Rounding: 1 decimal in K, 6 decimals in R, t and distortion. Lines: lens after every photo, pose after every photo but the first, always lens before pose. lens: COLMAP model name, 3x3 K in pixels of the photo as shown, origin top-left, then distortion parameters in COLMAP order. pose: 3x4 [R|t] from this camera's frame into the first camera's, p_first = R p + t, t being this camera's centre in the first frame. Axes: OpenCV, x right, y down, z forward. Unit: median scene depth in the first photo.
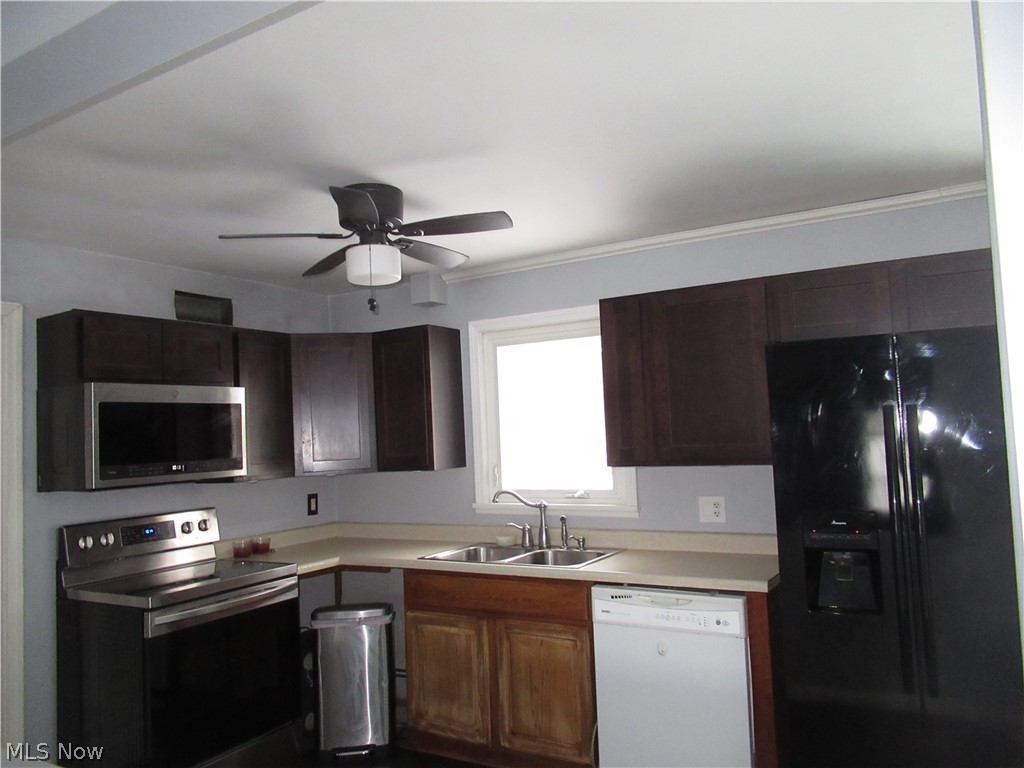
lens RADIAL K [[763.1, 0, 512.0], [0, 763.1, 384.0], [0, 0, 1]] dist [-0.005288, -0.001831]
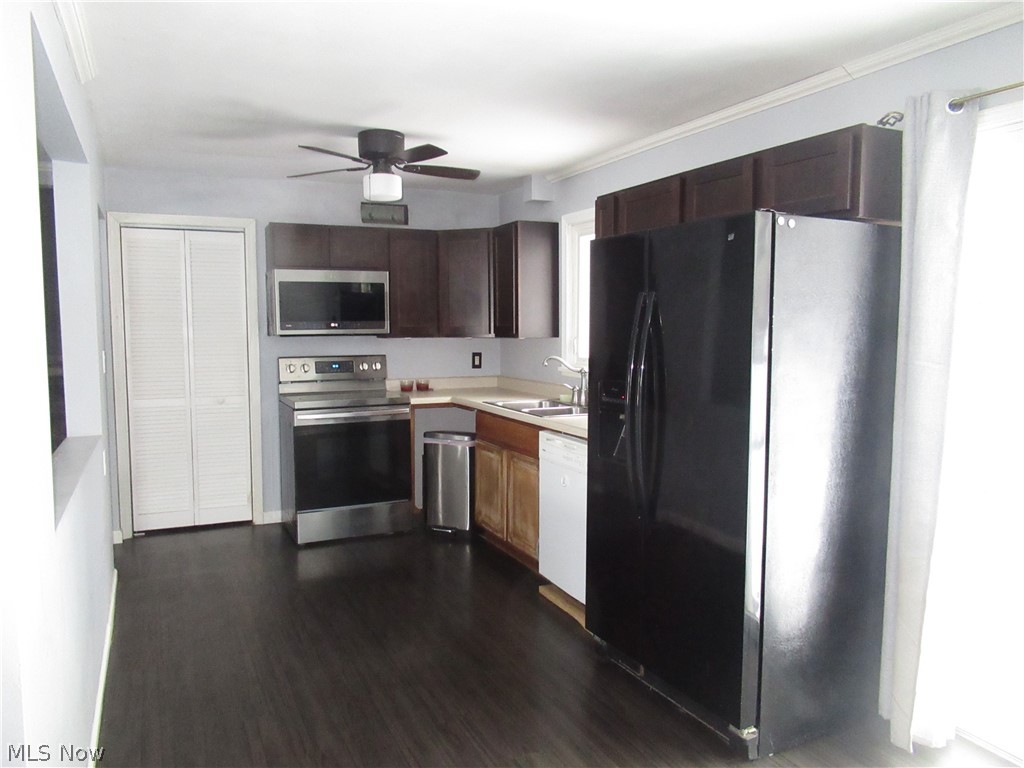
lens RADIAL K [[769.1, 0, 512.0], [0, 769.1, 384.0], [0, 0, 1]] dist [0.003208, 0.003372]
pose [[0.827104, 0.086870, -0.555295, 0.692548], [0.003687, 0.987124, 0.159917, -0.017980], [0.562036, -0.134315, 0.816134, -0.069163]]
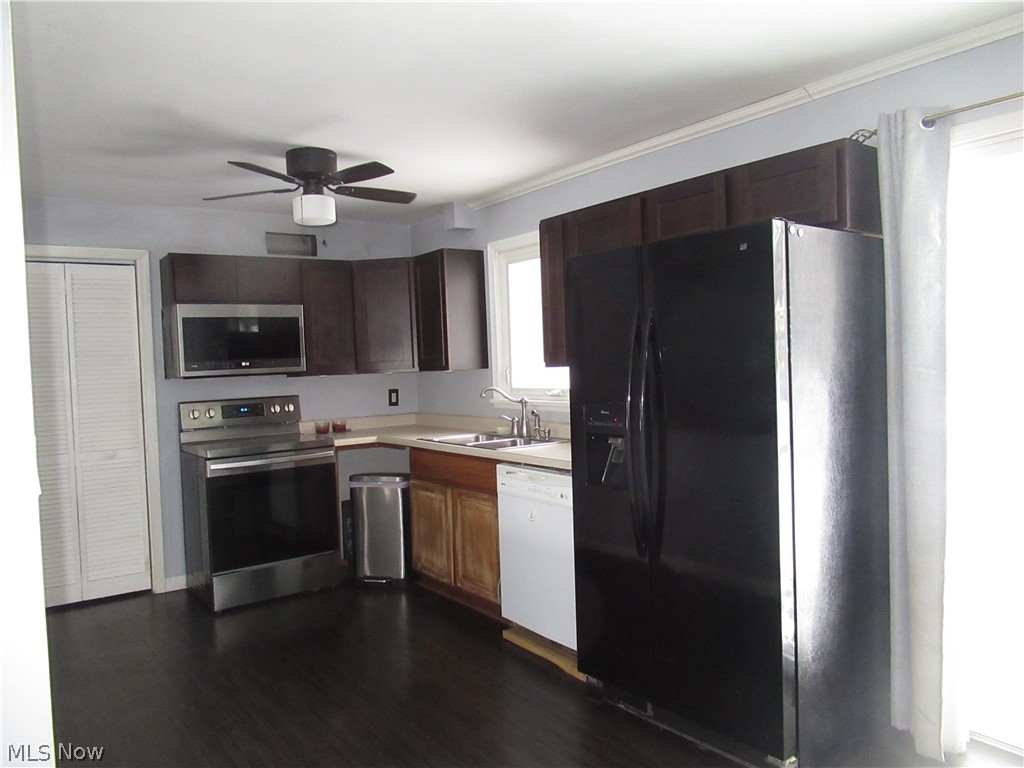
lens RADIAL K [[769.1, 0, 512.0], [0, 769.1, 384.0], [0, 0, 1]] dist [0.003208, 0.003372]
pose [[0.918280, 0.021436, -0.395352, 0.540835], [0.023956, 0.993696, 0.109522, 0.003973], [0.395207, -0.110043, 0.911977, -0.087387]]
